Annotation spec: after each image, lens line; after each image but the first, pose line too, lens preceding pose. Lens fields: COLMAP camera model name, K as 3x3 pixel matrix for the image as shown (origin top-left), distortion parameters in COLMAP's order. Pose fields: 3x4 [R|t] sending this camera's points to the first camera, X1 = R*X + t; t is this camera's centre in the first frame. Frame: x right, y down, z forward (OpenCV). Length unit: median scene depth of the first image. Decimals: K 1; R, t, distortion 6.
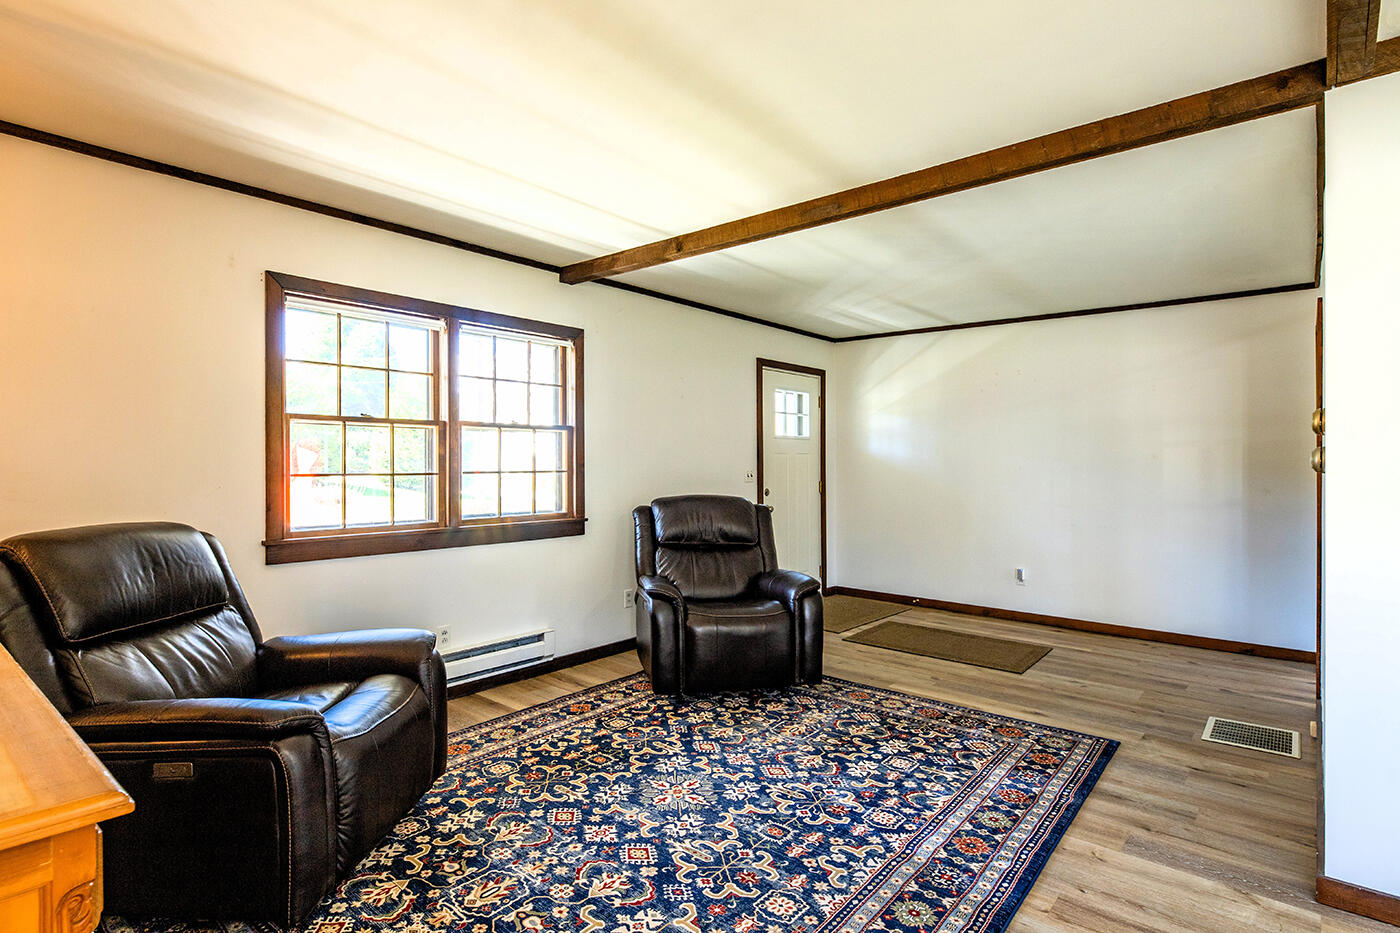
lens RADIAL K [[705.9, 0, 696.7], [0, 705.9, 469.1], [0, 0, 1]] dist [0.004340, -0.000708]
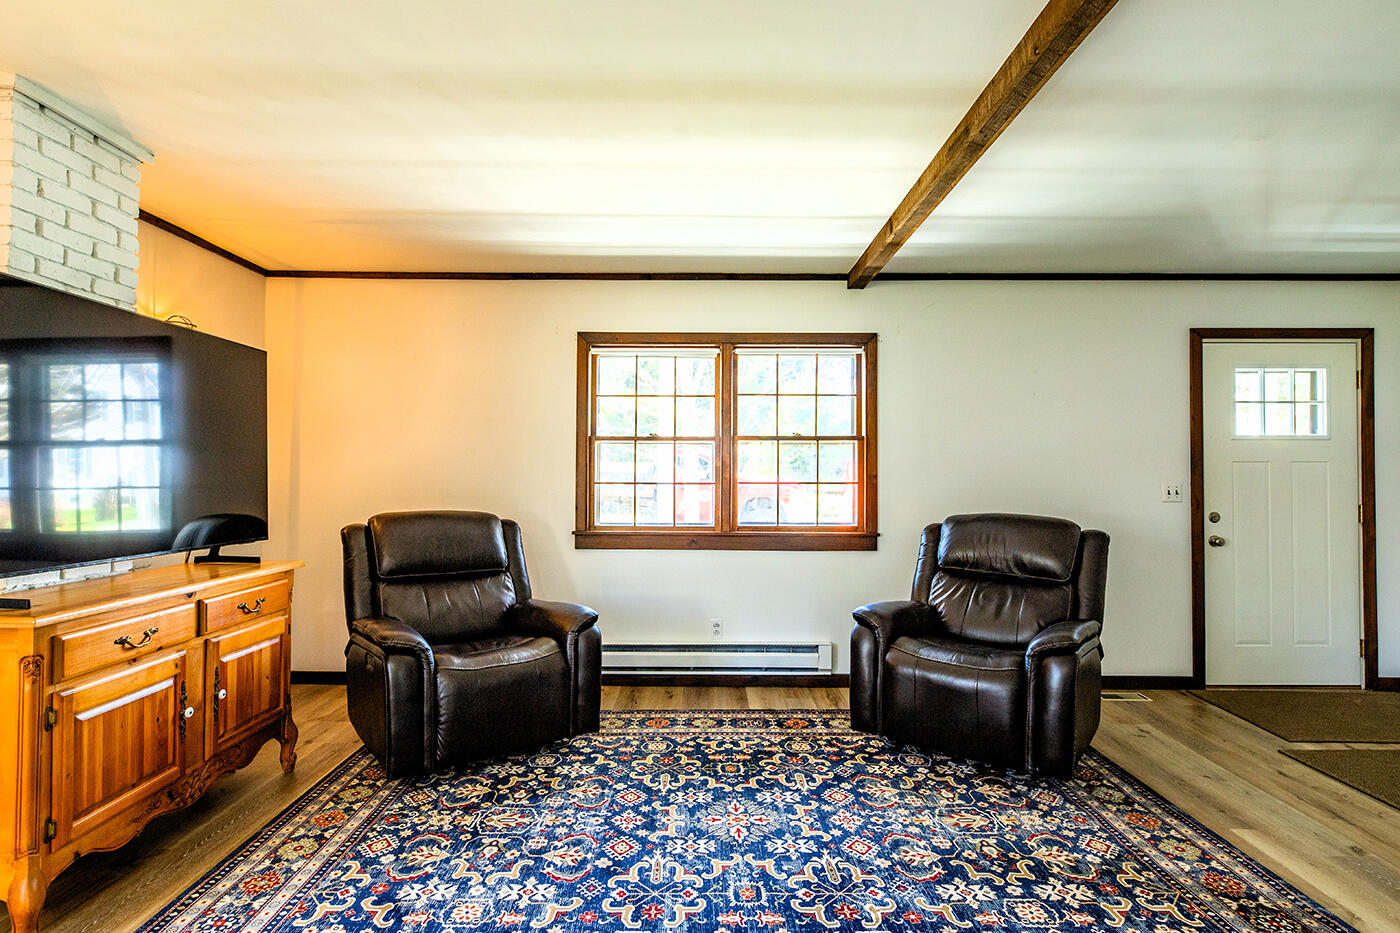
lens RADIAL K [[705.9, 0, 696.7], [0, 705.9, 469.1], [0, 0, 1]] dist [0.004340, -0.000708]
pose [[0.653844, -0.006134, -0.756605, 0.547107], [-0.010204, 0.999805, -0.016923, 0.003765], [0.756561, 0.018785, 0.653653, 0.277920]]
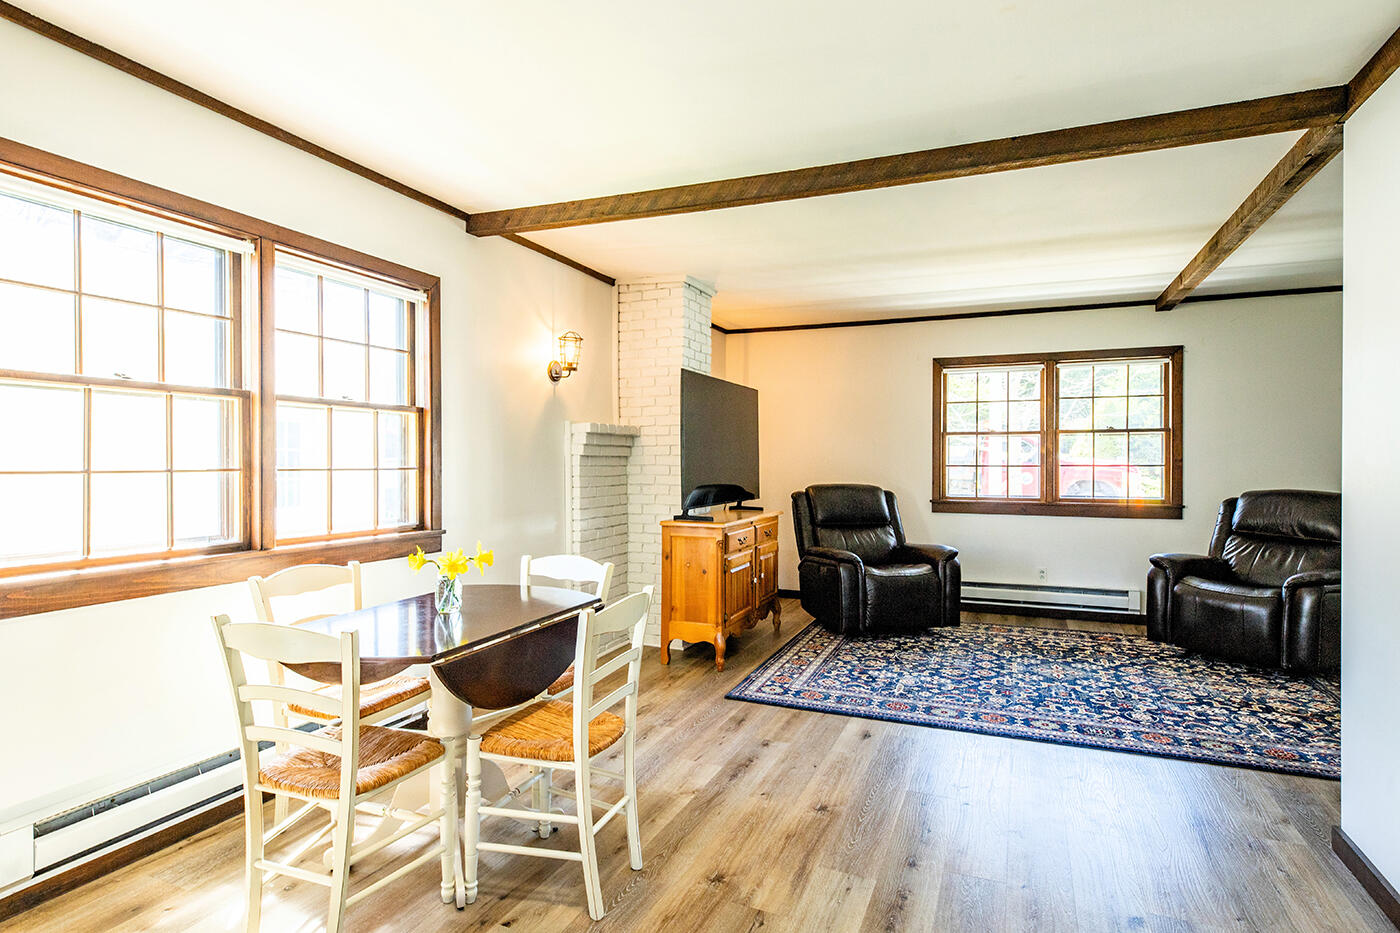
lens RADIAL K [[740.7, 0, 707.9], [0, 740.7, 464.2], [0, 0, 1]] dist [0.004514, 0.000182]
pose [[0.317020, 0.006452, -0.948397, 1.058454], [-0.007152, 0.999965, 0.004412, 0.001157], [0.948392, 0.005384, 0.317055, -0.203311]]
